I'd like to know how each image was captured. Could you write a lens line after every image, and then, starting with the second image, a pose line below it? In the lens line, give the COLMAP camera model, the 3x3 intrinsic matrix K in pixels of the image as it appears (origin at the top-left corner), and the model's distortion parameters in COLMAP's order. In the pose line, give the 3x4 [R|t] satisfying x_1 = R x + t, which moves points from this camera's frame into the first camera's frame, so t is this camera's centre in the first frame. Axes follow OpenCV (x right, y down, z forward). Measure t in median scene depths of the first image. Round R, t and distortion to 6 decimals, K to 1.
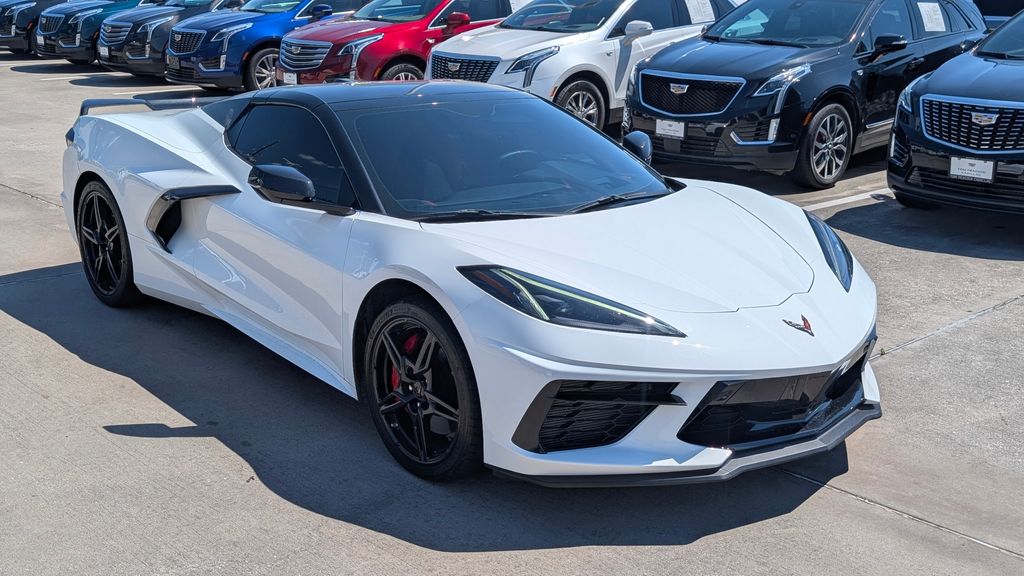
lens RADIAL K [[852.2, 0, 511.5], [0, 852.2, 234.4], [0, 0, 1]] dist [0.006411, -0.010896]
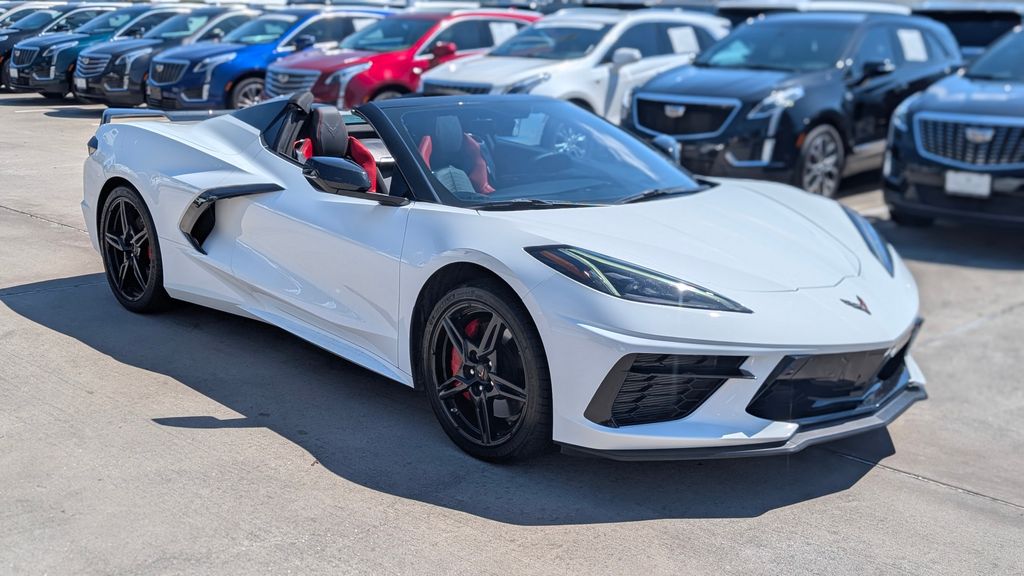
lens RADIAL K [[852.2, 0, 511.5], [0, 852.2, 234.4], [0, 0, 1]] dist [0.006411, -0.010896]
pose [[0.999509, -0.002615, 0.031231, -0.091713], [0.003900, 0.999145, -0.041159, 0.052708], [-0.031097, 0.041261, 0.998664, -0.016429]]
